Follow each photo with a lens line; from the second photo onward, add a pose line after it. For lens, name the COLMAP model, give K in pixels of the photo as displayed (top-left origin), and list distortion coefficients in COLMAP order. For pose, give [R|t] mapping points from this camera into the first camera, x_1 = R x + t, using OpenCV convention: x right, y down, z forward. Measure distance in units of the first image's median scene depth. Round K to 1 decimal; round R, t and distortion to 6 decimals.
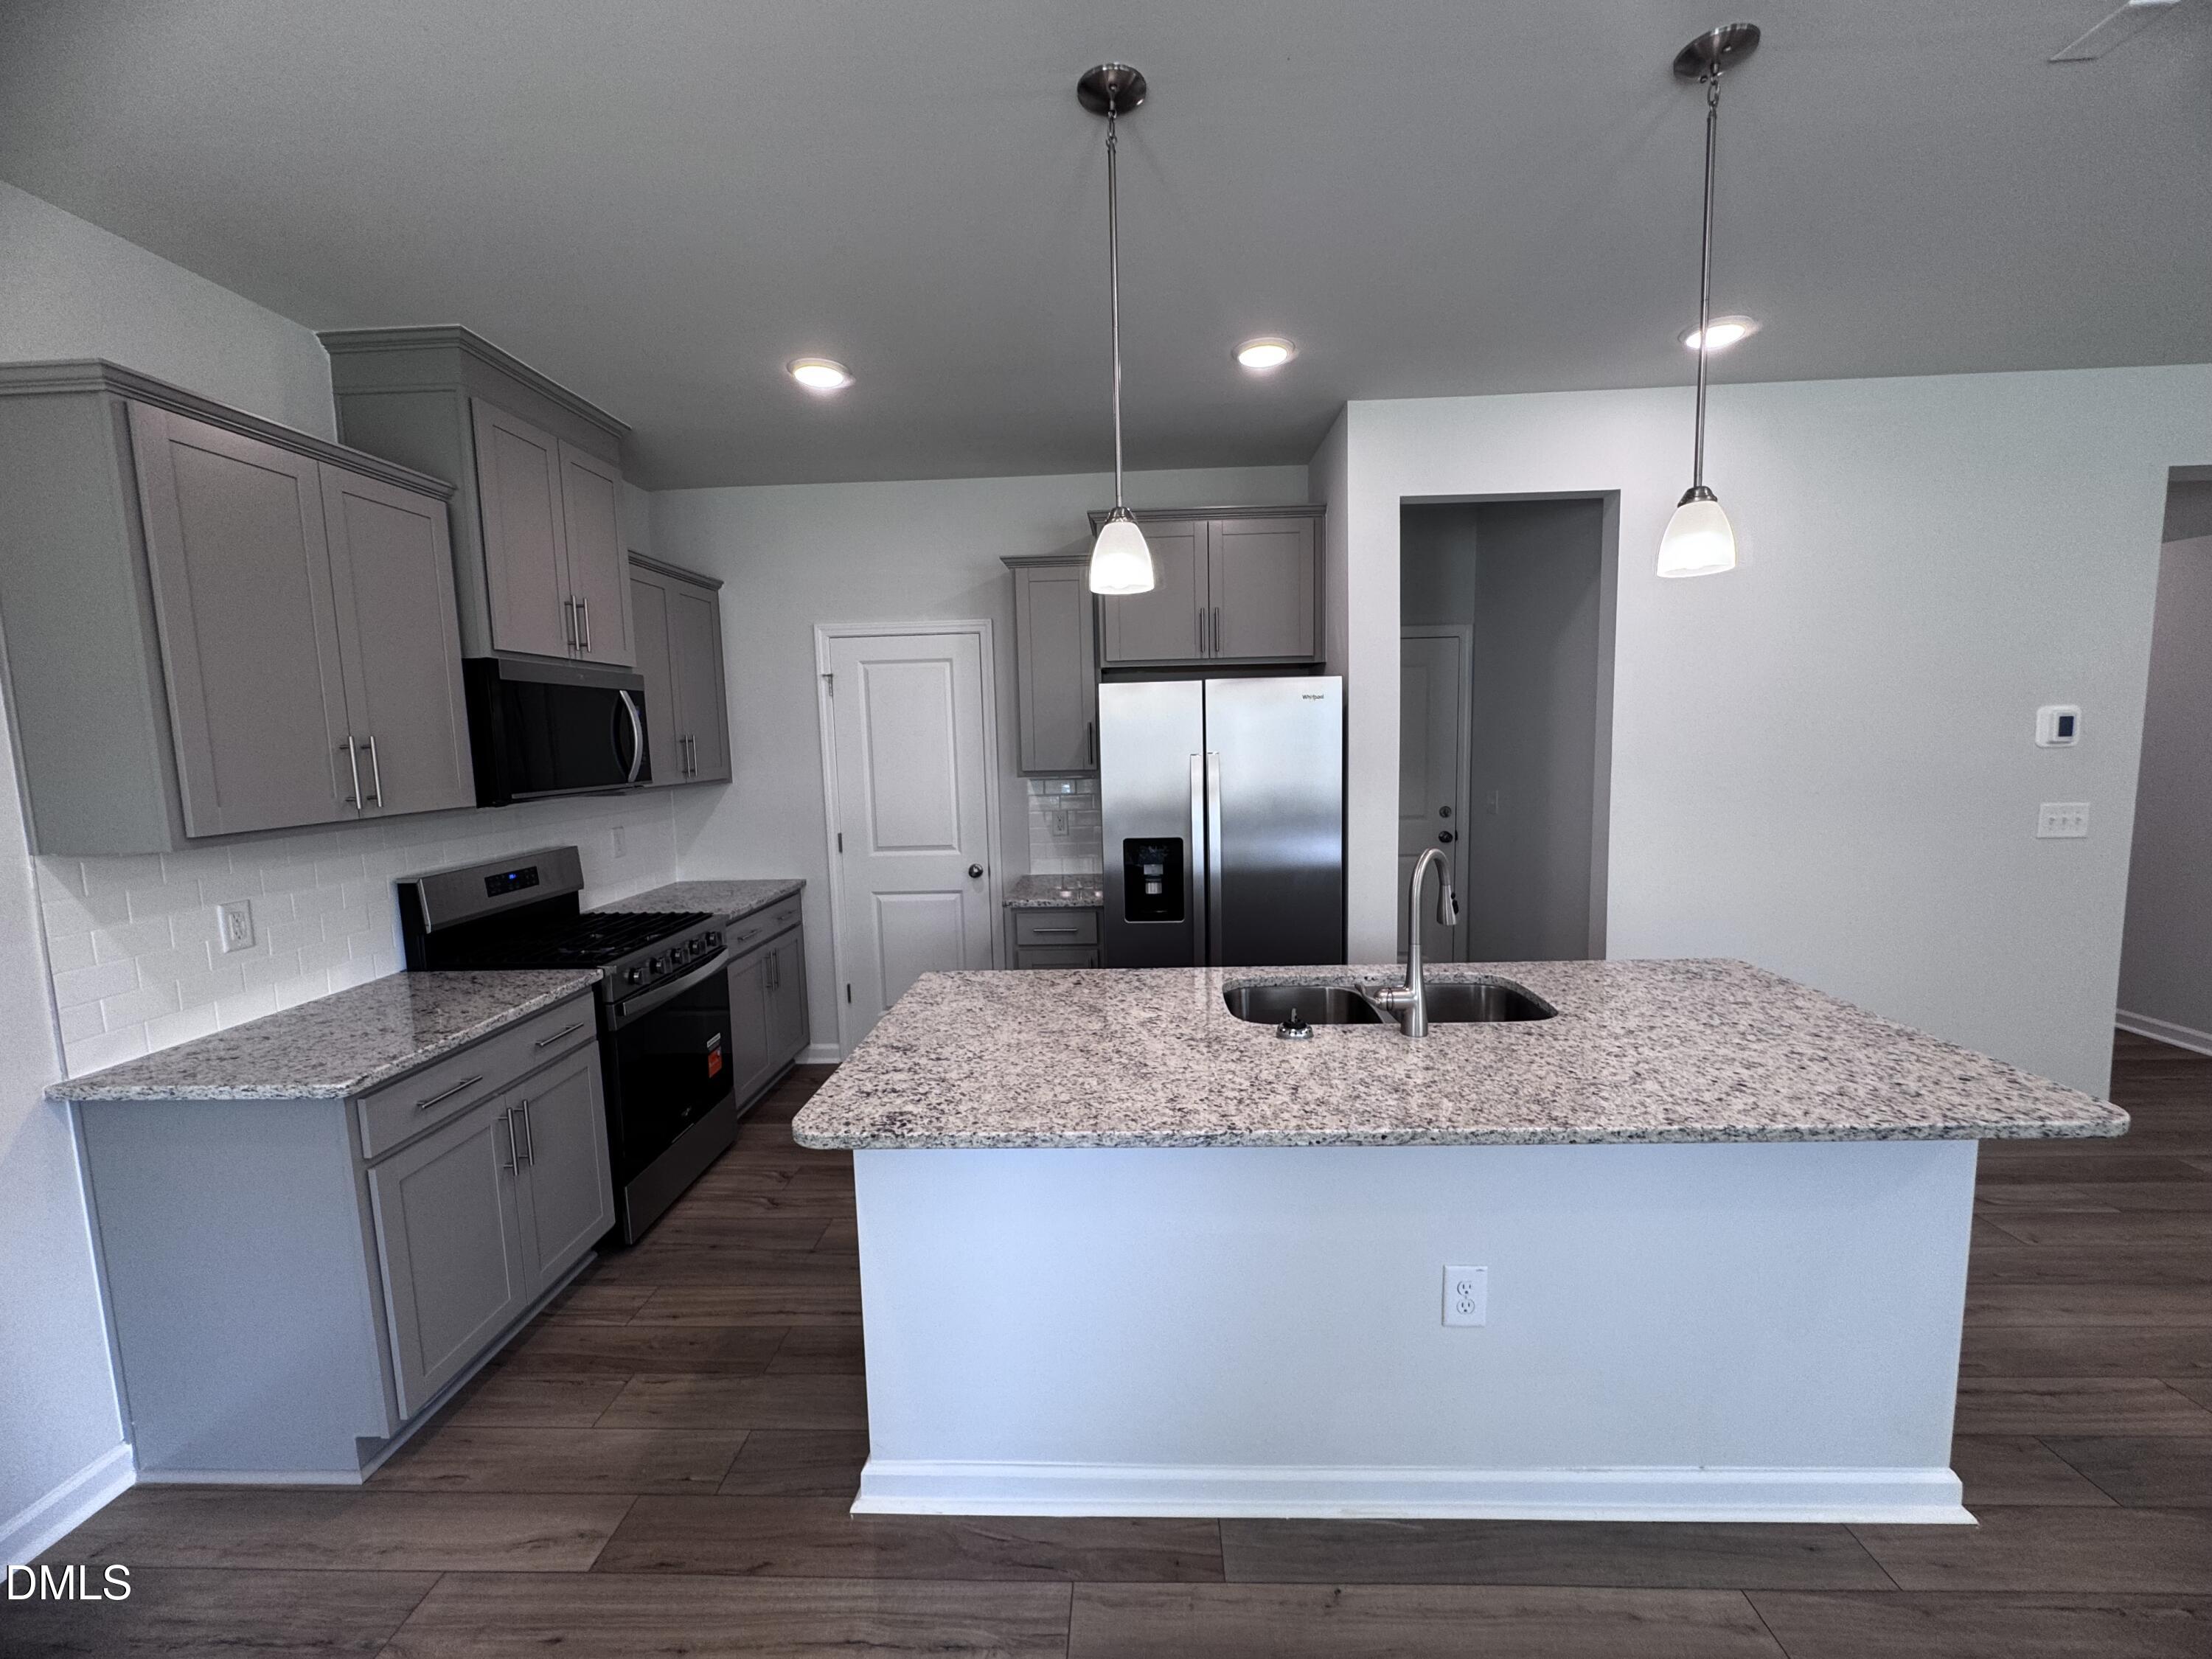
lens RADIAL K [[887.9, 0, 1106.0], [0, 887.9, 829.5], [0, 0, 1]] dist [-0.002416, -0.000375]
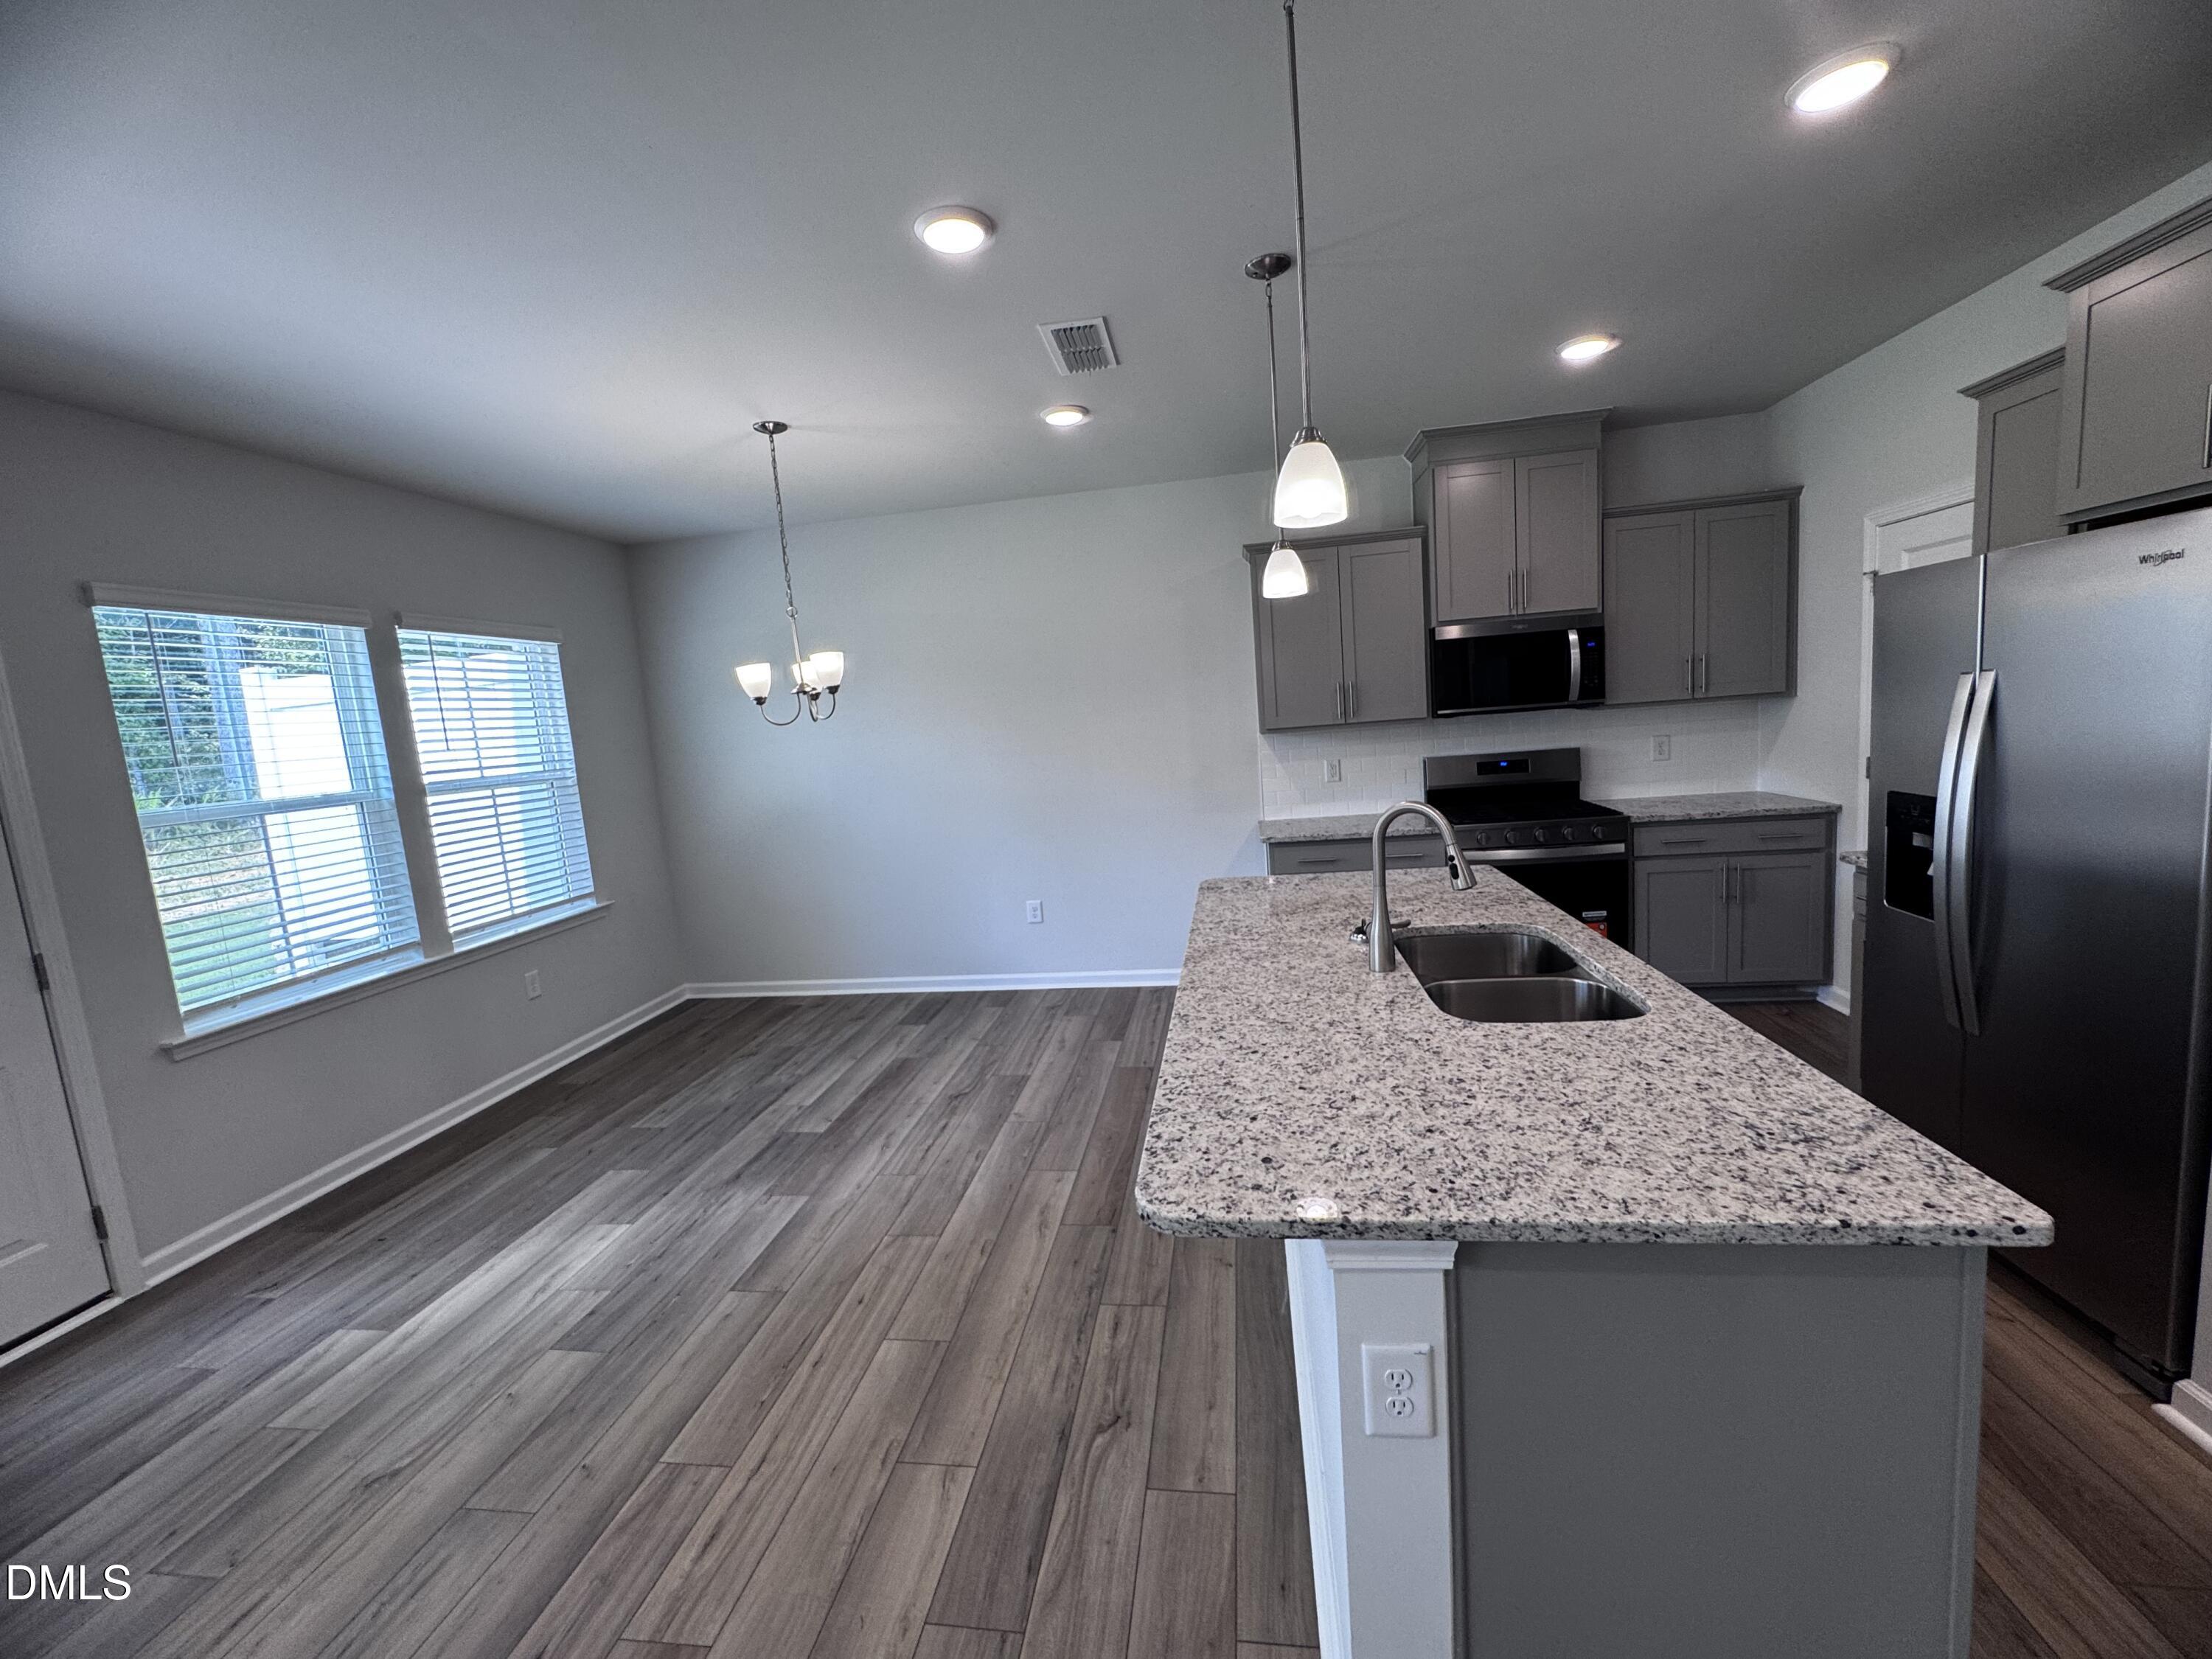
lens RADIAL K [[887.9, 0, 1106.0], [0, 887.9, 829.5], [0, 0, 1]] dist [-0.002416, -0.000375]
pose [[-0.104768, 0.161341, -0.981322, 1.479228], [-0.028357, 0.985866, 0.165116, -0.110267], [0.994092, 0.045126, -0.098712, 0.804185]]
